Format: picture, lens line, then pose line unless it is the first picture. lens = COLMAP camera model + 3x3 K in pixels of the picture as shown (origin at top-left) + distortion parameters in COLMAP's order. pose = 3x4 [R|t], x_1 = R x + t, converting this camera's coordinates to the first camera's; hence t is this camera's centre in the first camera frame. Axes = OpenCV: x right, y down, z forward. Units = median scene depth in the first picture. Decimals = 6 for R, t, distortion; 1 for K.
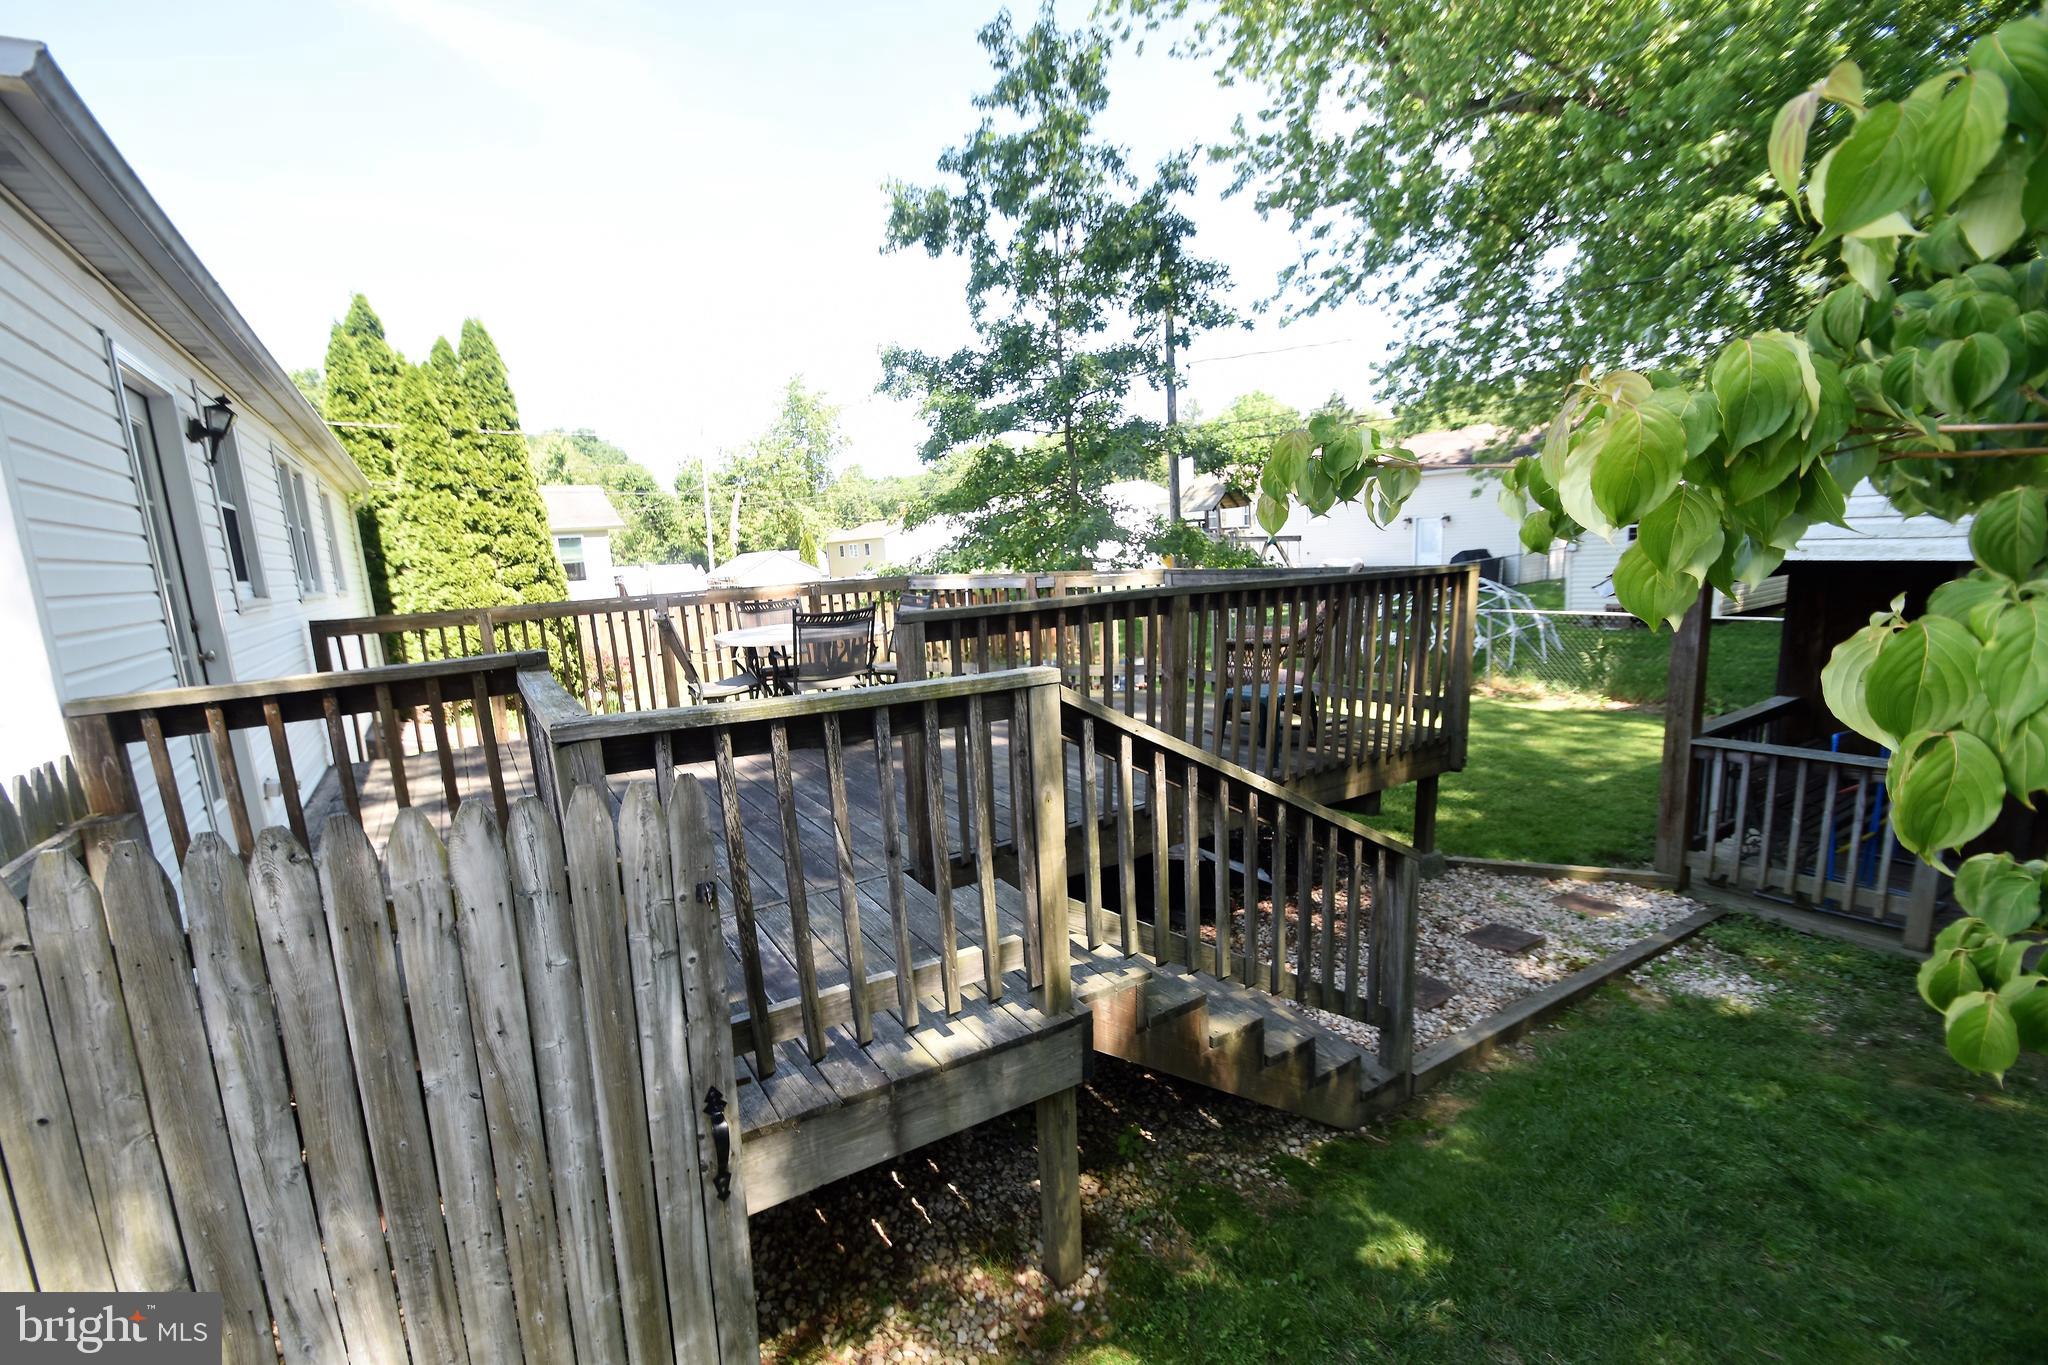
lens RADIAL K [[893.7, 0, 1007.3], [0, 893.7, 737.2], [0, 0, 1]] dist [0.002510, -0.007794]
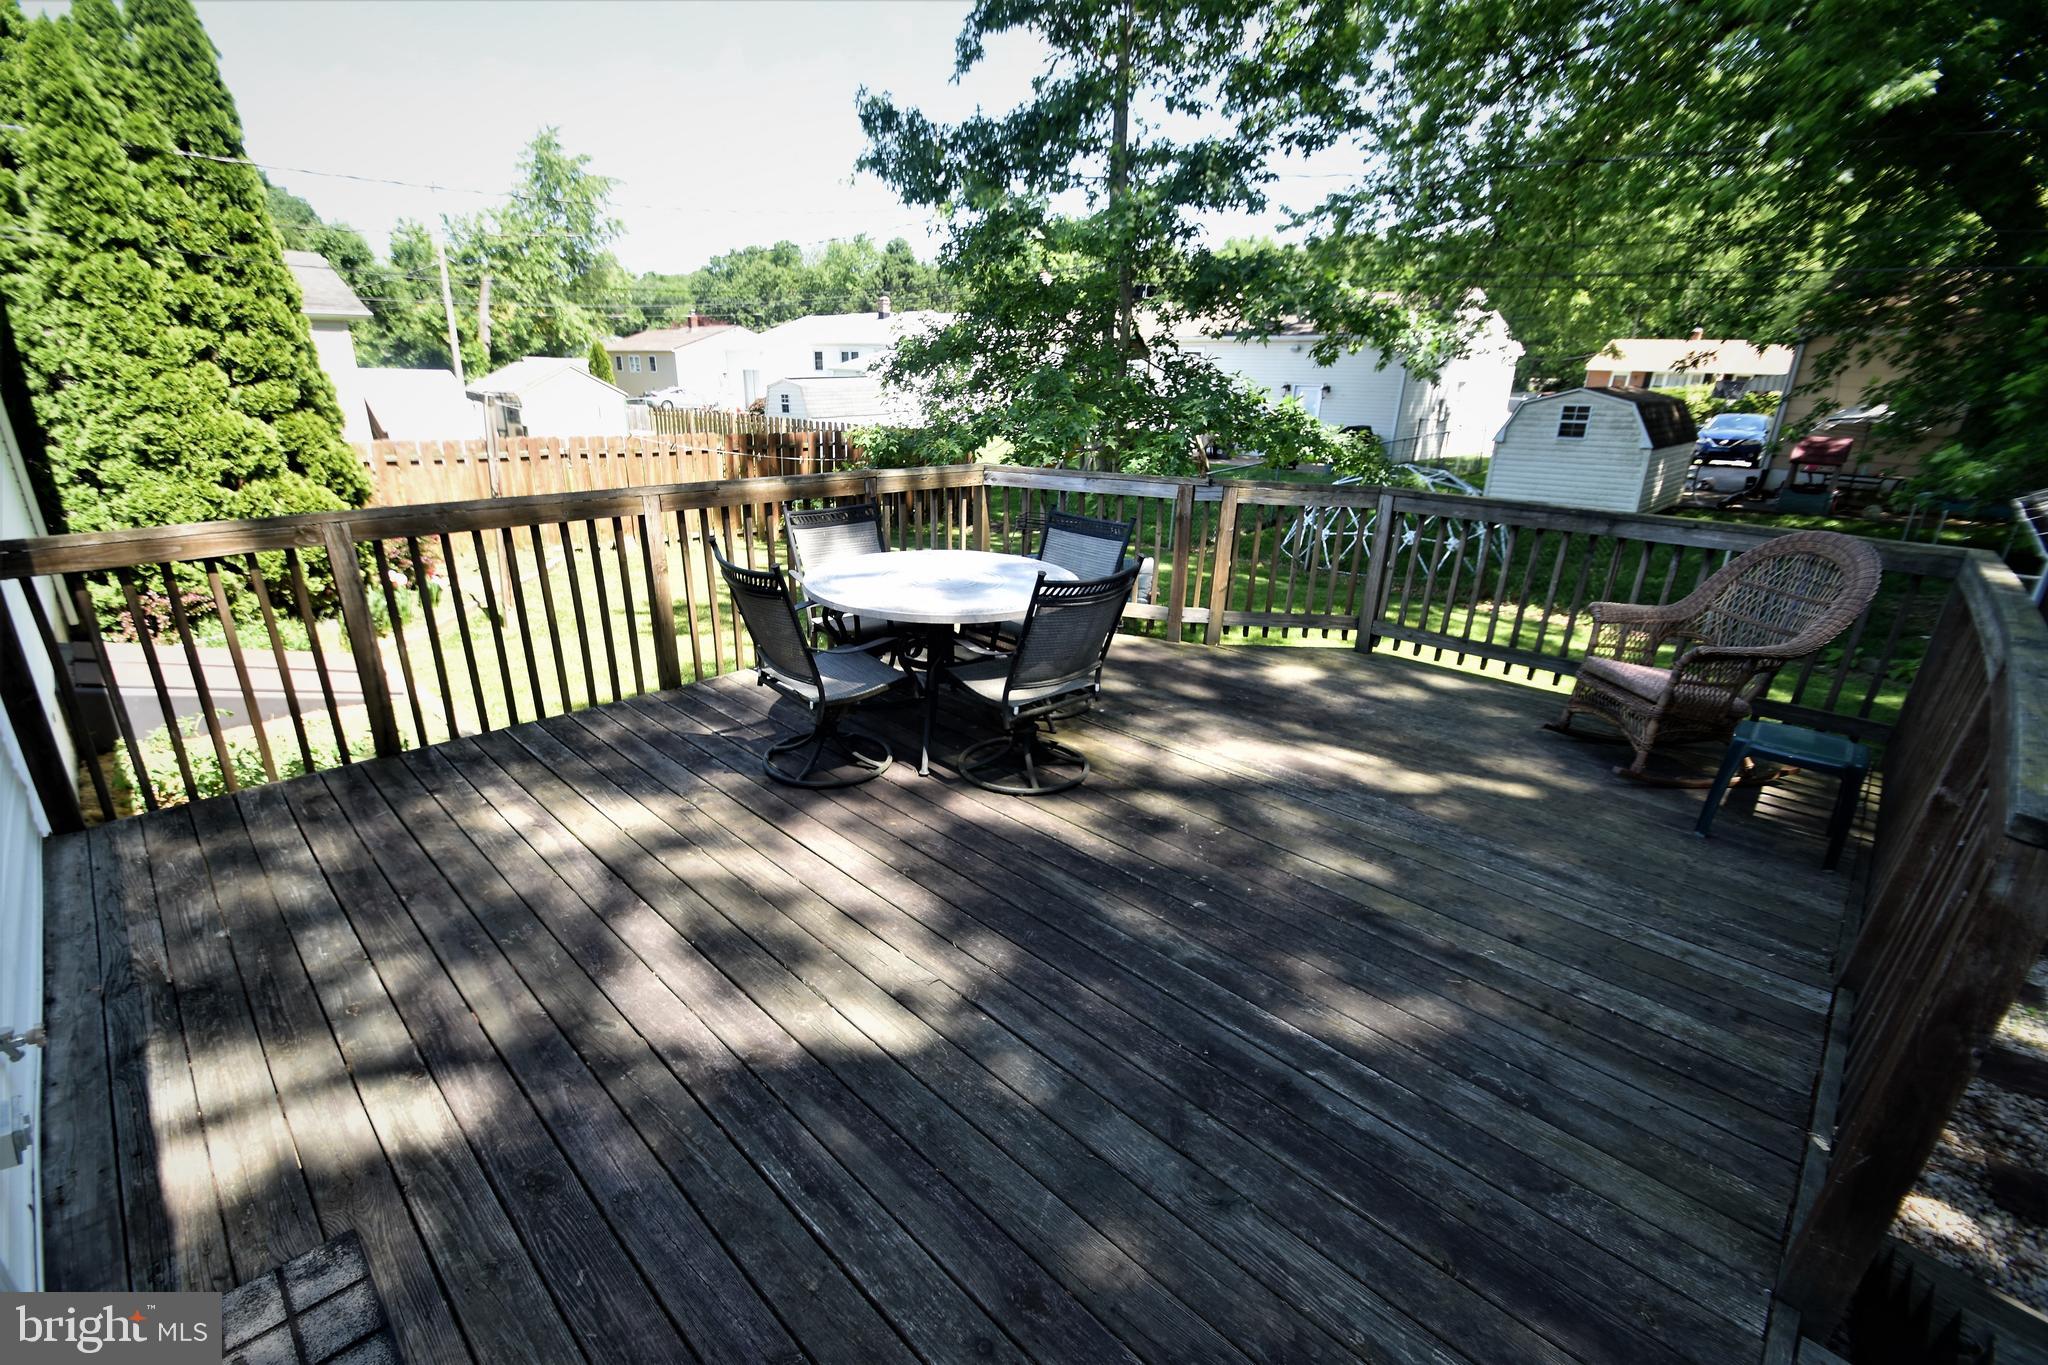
lens RADIAL K [[893.7, 0, 995.9], [0, 893.7, 723.6], [0, 0, 1]] dist [0.002510, -0.007794]
pose [[0.972673, -0.011424, 0.231898, -0.192719], [-0.026396, 0.986872, 0.159333, -0.067878], [-0.230674, -0.161100, 0.959602, 0.226551]]
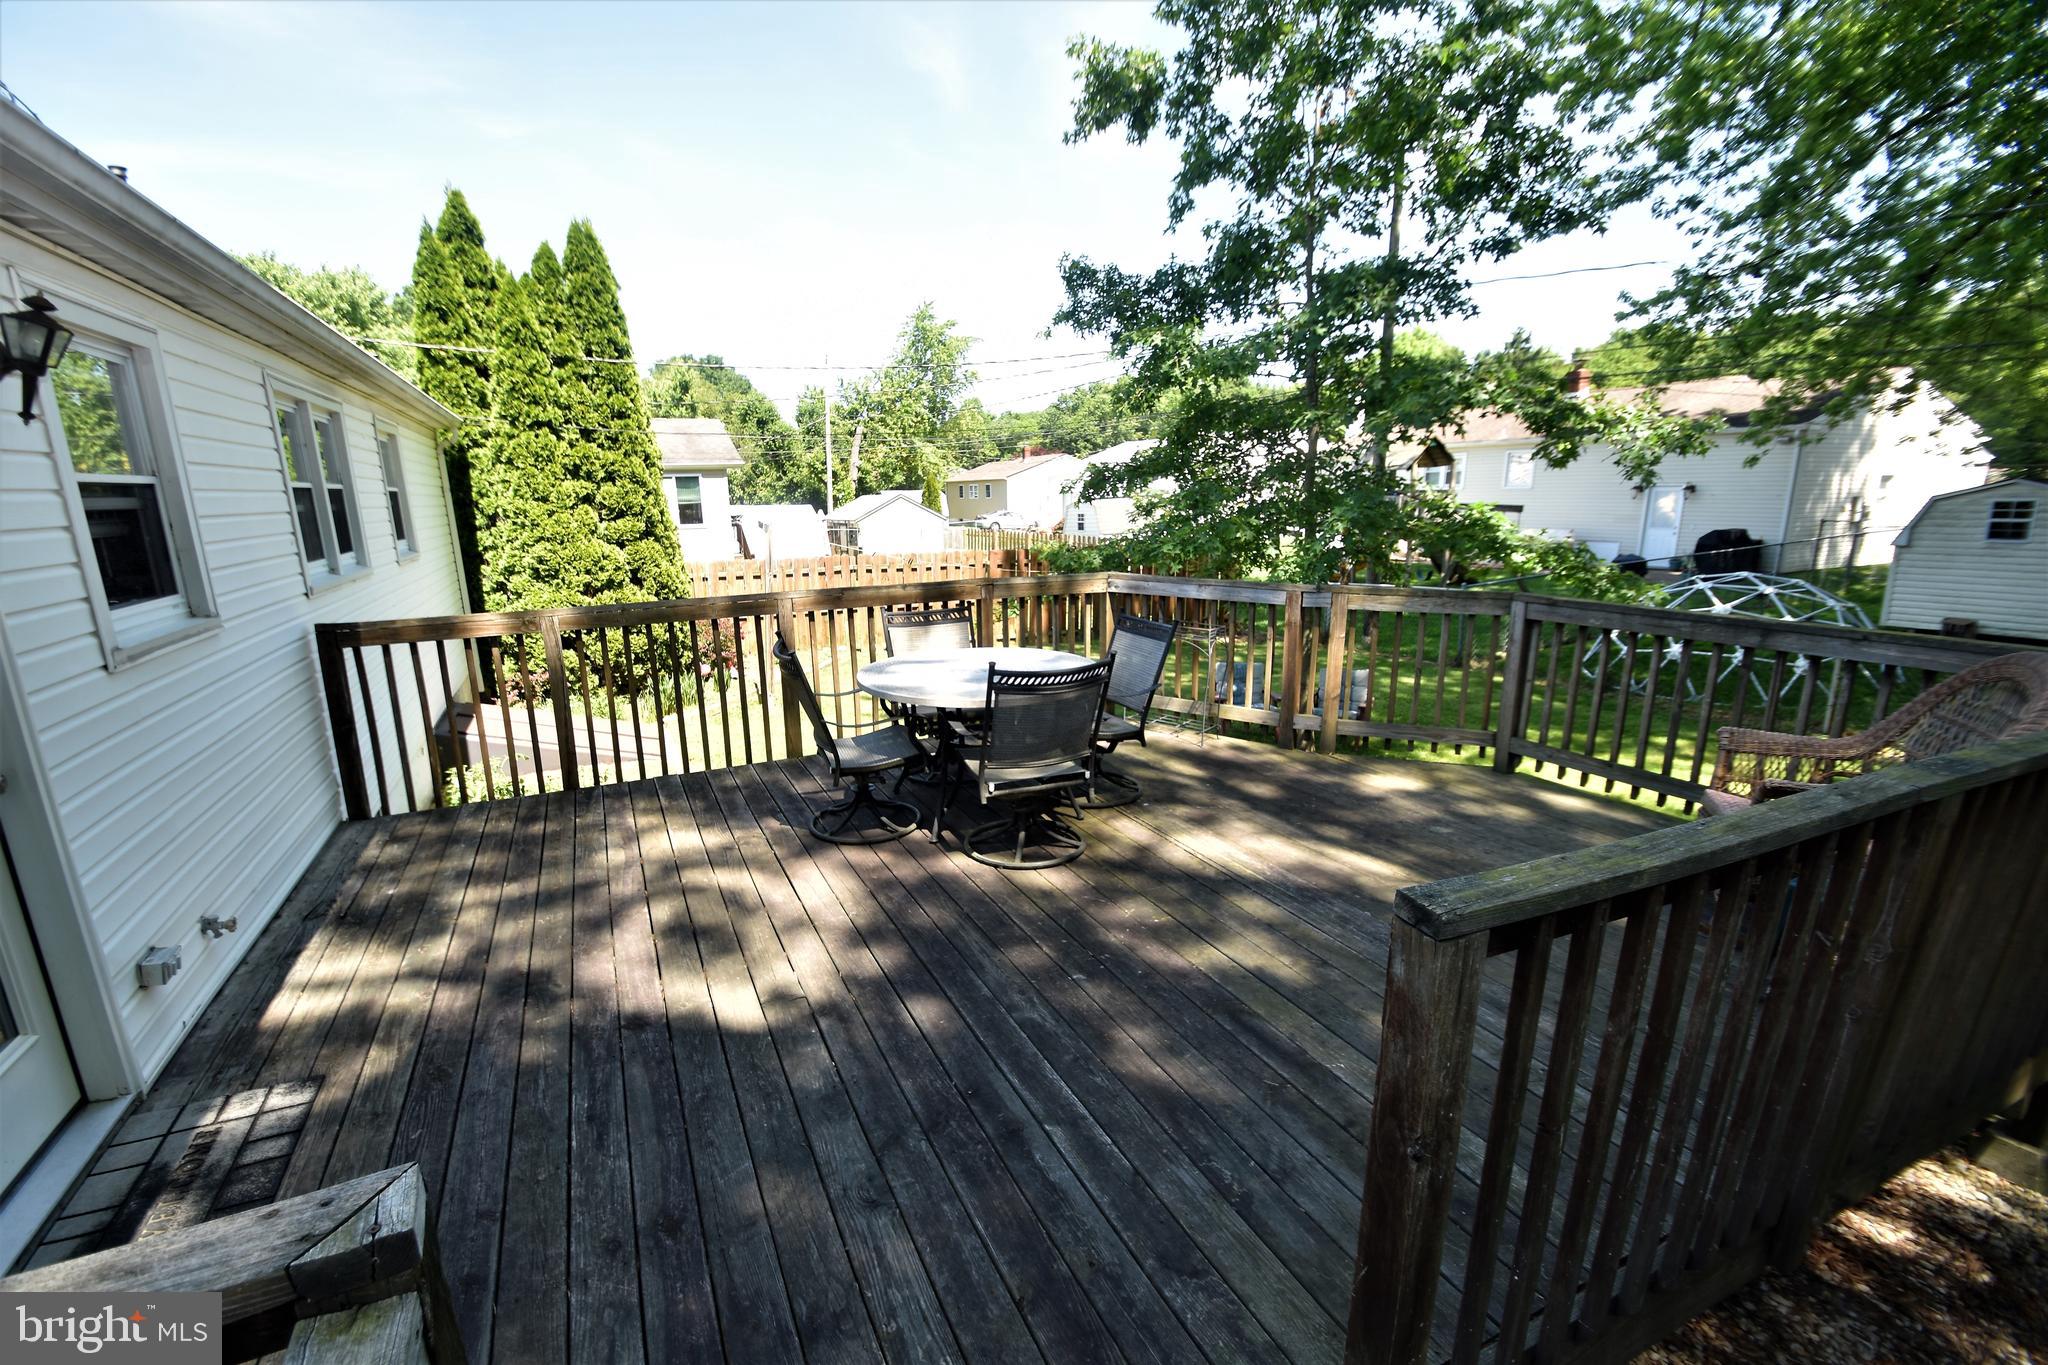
lens RADIAL K [[893.7, 0, 1004.0], [0, 893.7, 743.5], [0, 0, 1]] dist [0.002510, -0.007794]
pose [[0.991503, 0.068425, -0.110637, -0.073526], [-0.060493, 0.995457, 0.073529, -0.063979], [0.115166, -0.066211, 0.991137, 0.177064]]
